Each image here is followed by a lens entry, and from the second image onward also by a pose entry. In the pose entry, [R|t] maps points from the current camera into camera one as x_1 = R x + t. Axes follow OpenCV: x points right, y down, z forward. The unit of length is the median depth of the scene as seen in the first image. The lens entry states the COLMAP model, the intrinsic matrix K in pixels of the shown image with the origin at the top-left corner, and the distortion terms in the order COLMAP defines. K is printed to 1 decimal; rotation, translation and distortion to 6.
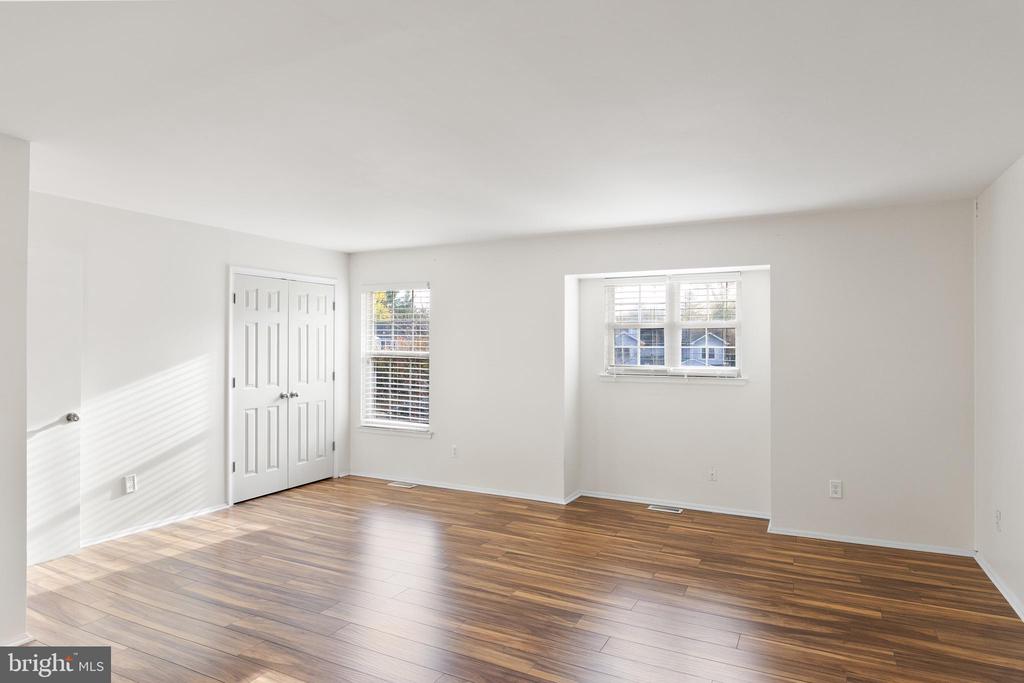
lens RADIAL K [[603.7, 0, 512.0], [0, 603.7, 341.5], [0, 0, 1]] dist [-0.002577, -0.001592]
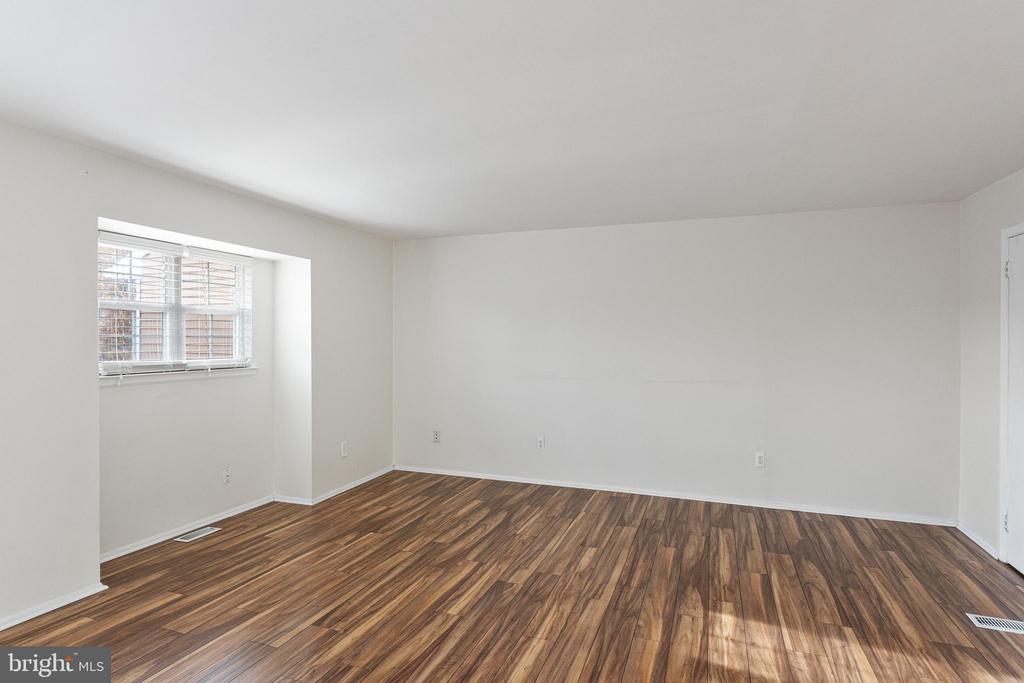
lens RADIAL K [[547.8, 0, 512.0], [0, 547.8, 341.5], [0, 0, 1]] dist [-0.005350, -0.000816]
pose [[-0.121755, -0.009063, 0.992519, -0.689922], [-0.009924, 0.999919, 0.007914, 0.009819], [-0.992511, -0.008886, -0.121836, 0.877296]]
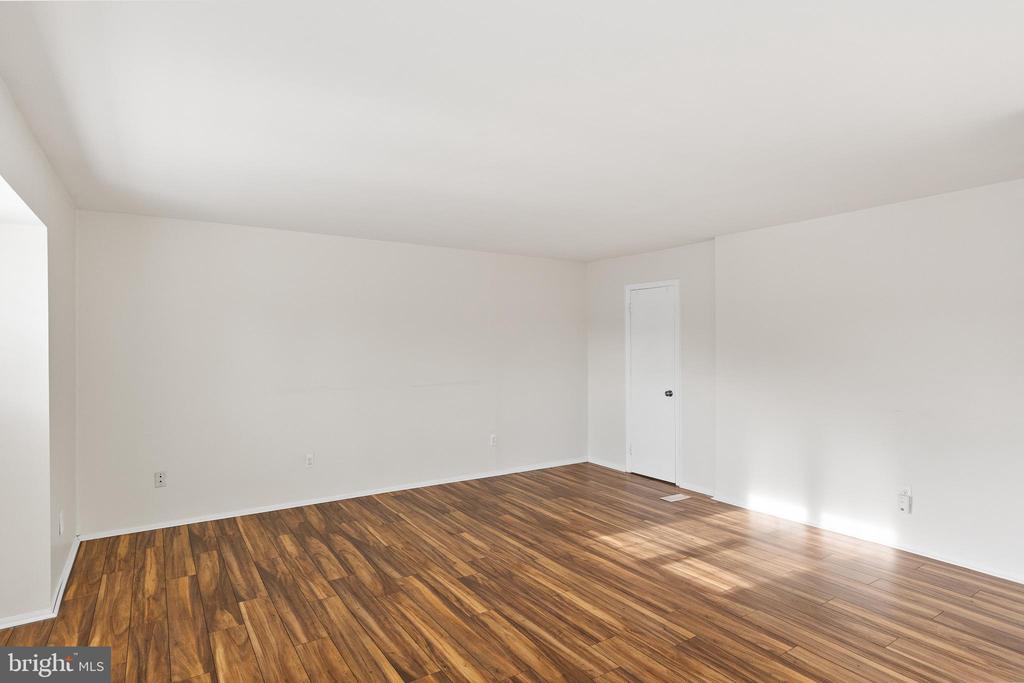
lens RADIAL K [[532.2, 0, 512.1], [0, 532.2, 312.0], [0, 0, 1]] dist [-0.001420, -0.000442]
pose [[-0.873247, 0.030828, 0.486302, -0.383966], [-0.002915, 0.997648, -0.068478, 0.012191], [-0.487270, -0.061216, -0.871103, 1.486854]]
